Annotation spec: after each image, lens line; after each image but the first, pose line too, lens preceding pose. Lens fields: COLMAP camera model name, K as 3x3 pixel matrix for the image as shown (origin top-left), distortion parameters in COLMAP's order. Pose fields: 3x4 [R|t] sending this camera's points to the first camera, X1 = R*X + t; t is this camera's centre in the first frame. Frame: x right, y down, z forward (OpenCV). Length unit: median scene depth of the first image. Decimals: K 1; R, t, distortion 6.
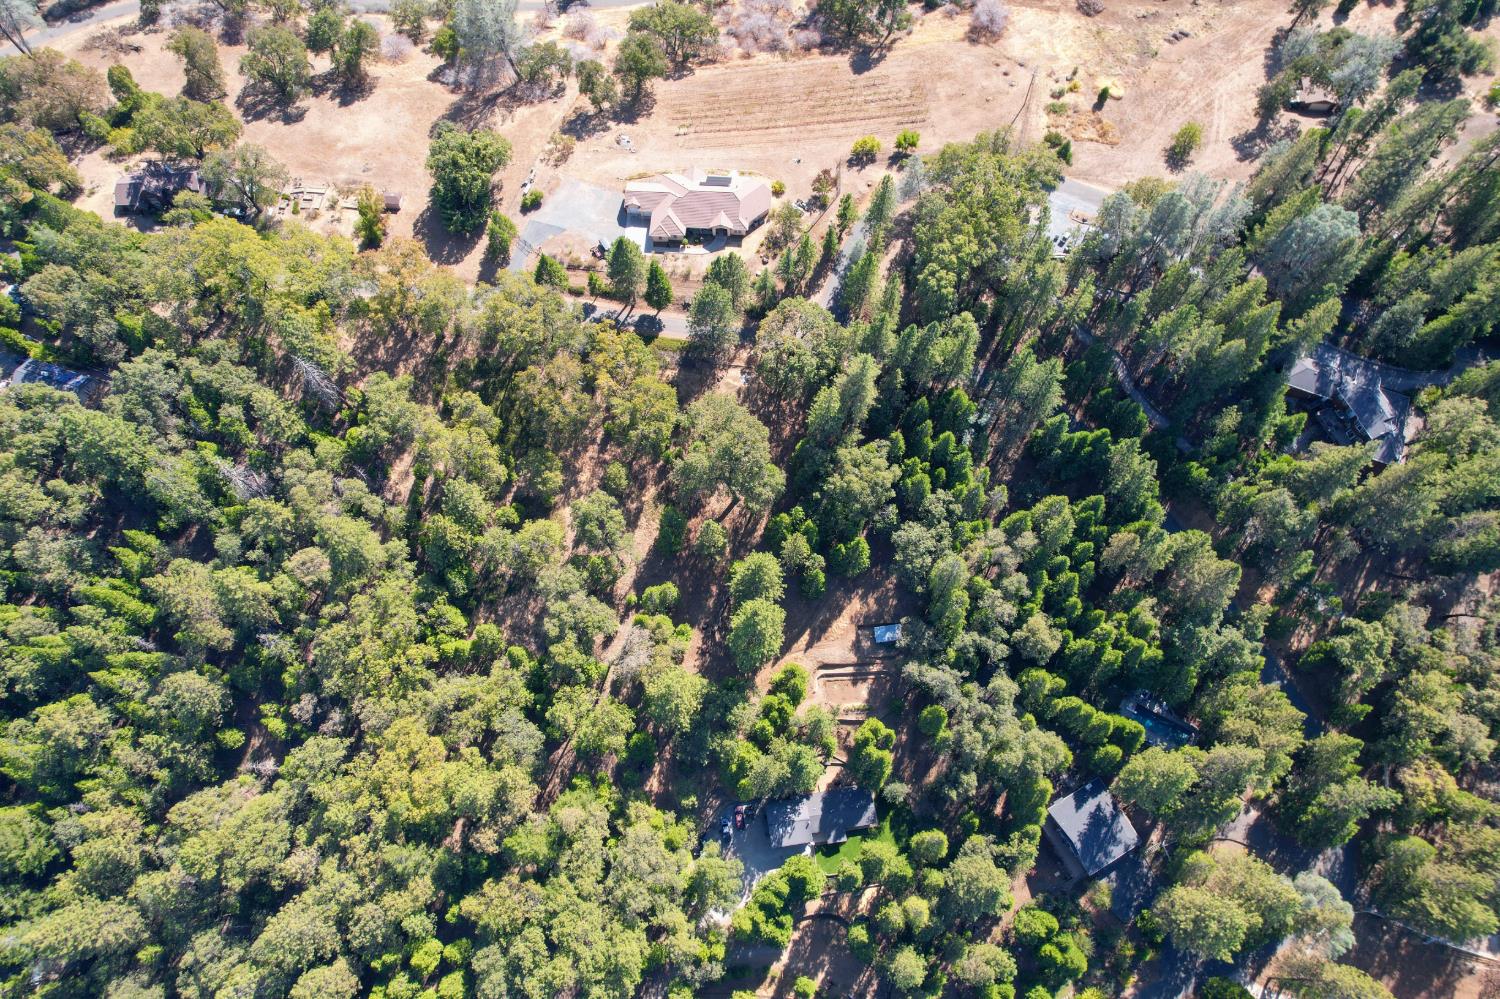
lens RADIAL K [[959.3, 0, 743.2], [0, 959.3, 515.0], [0, 0, 1]] dist [-0.065970, 0.055477]
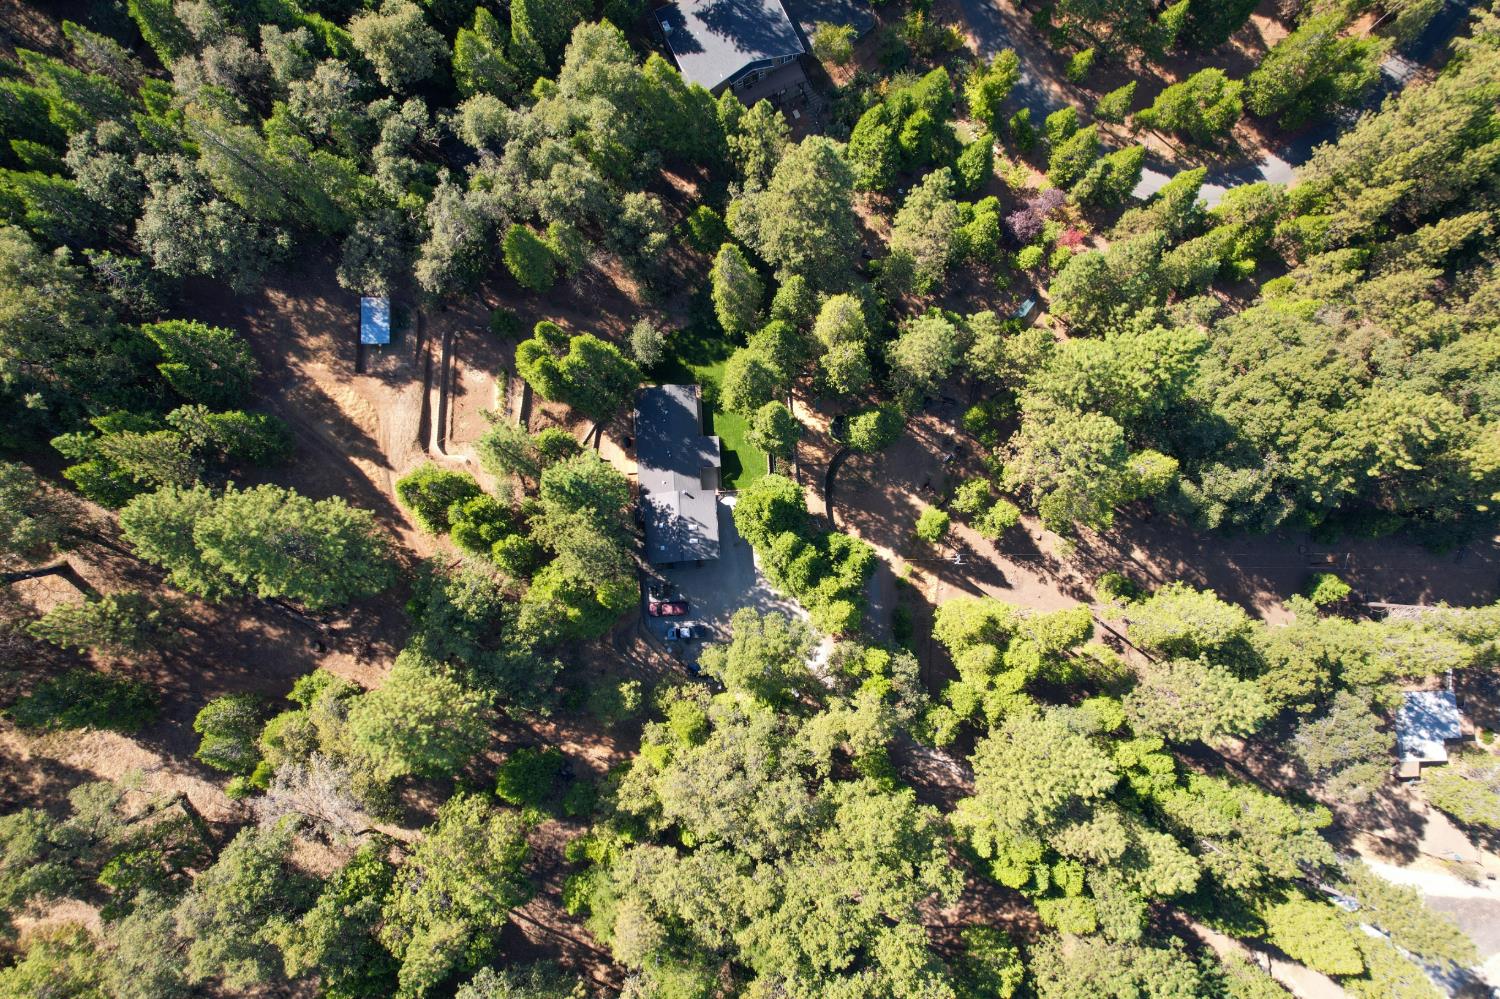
lens RADIAL K [[959.3, 0, 749.1], [0, 959.3, 518.9], [0, 0, 1]] dist [-0.065970, 0.055477]
pose [[0.074447, -0.992822, 0.093606, -0.000510], [0.934376, 0.102243, 0.341304, 0.162198], [-0.348424, 0.062054, 0.935281, 0.437476]]
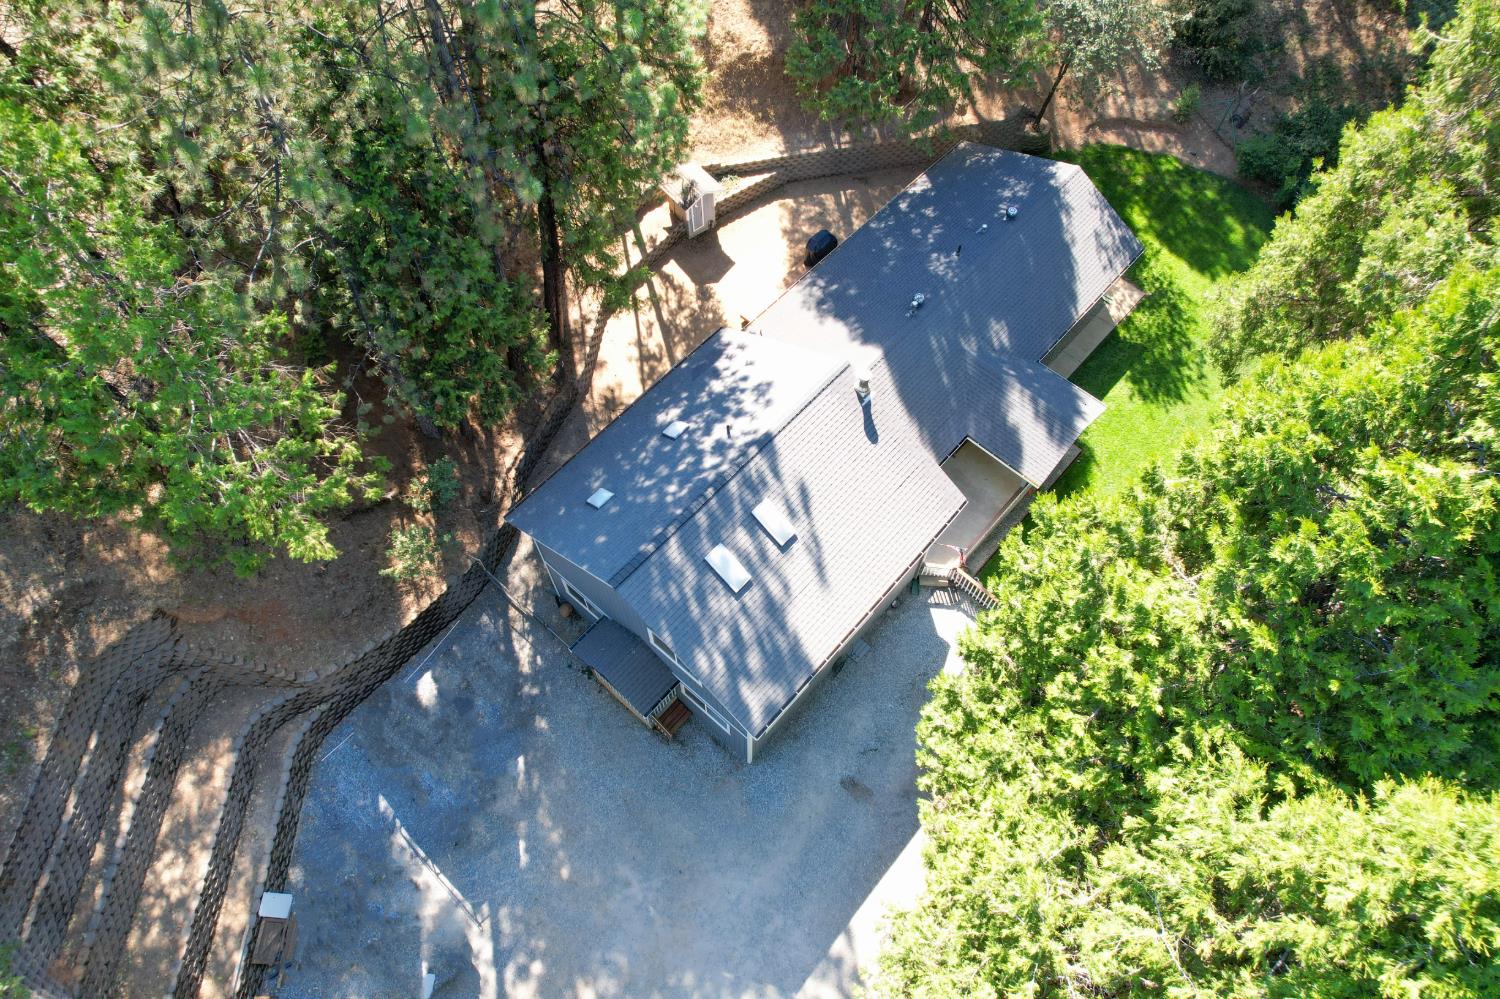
lens RADIAL K [[959.3, 0, 742.2], [0, 959.3, 500.3], [0, 0, 1]] dist [-0.065970, 0.055477]
pose [[0.770119, -0.563540, 0.298896, 0.010753], [0.597831, 0.801060, -0.030016, 0.336083], [-0.222519, 0.201805, 0.953813, 0.905246]]
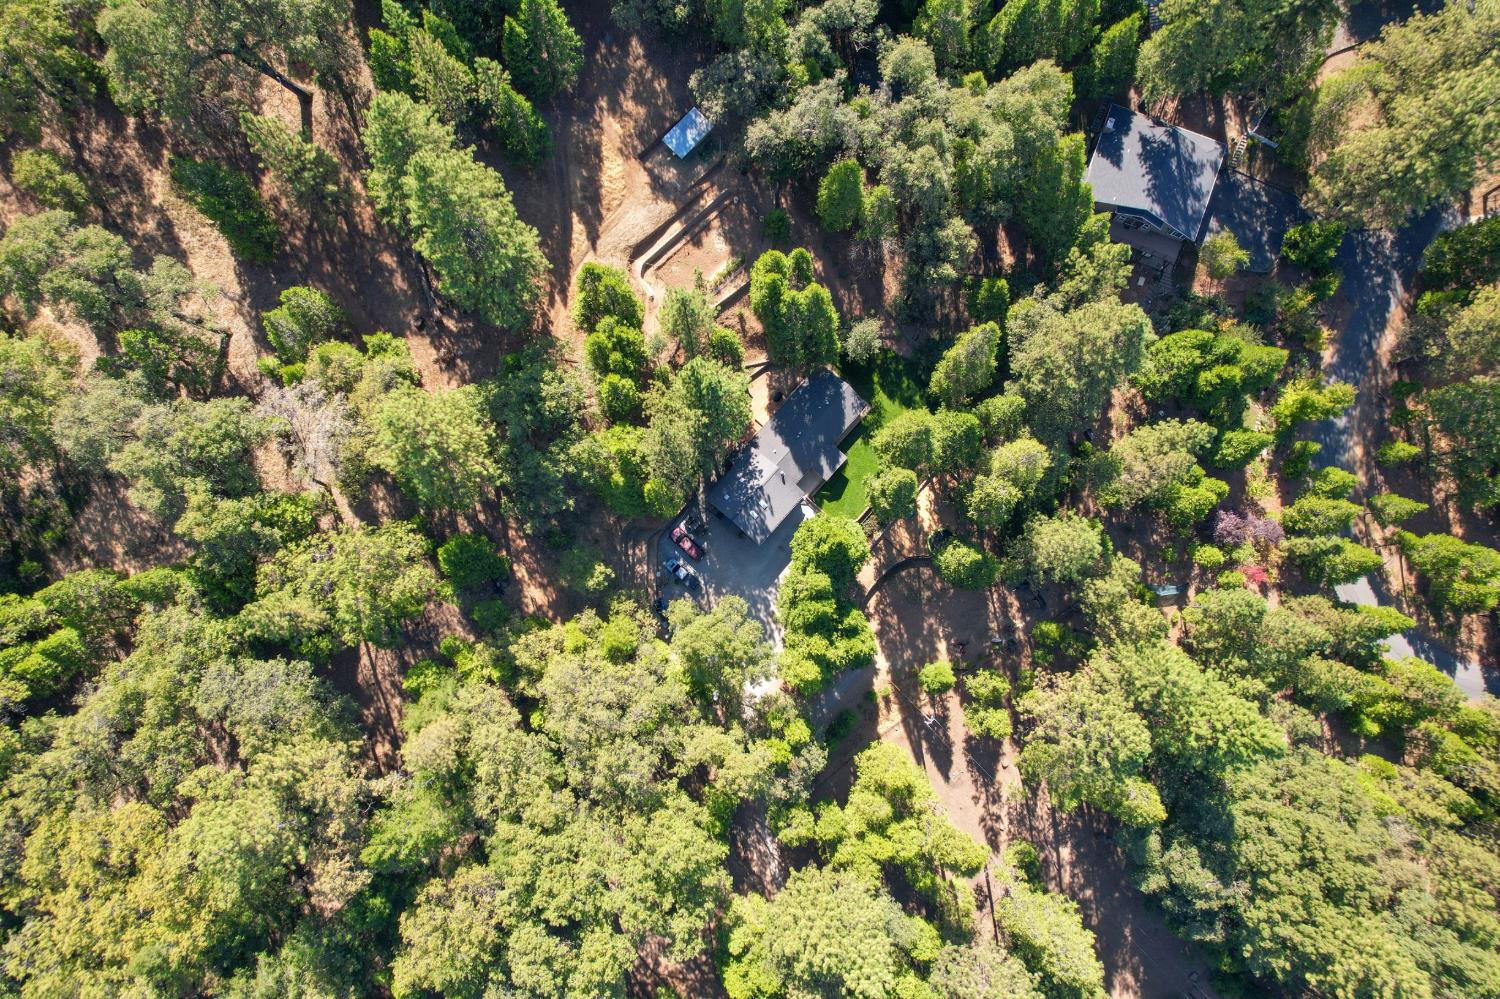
lens RADIAL K [[959.3, 0, 742.4], [0, 959.3, 519.4], [0, 0, 1]] dist [-0.065970, 0.055477]
pose [[0.765788, -0.640734, 0.055032, -0.000723], [0.602952, 0.745115, 0.285048, 0.164904], [-0.223645, -0.185105, 0.956932, 0.445187]]
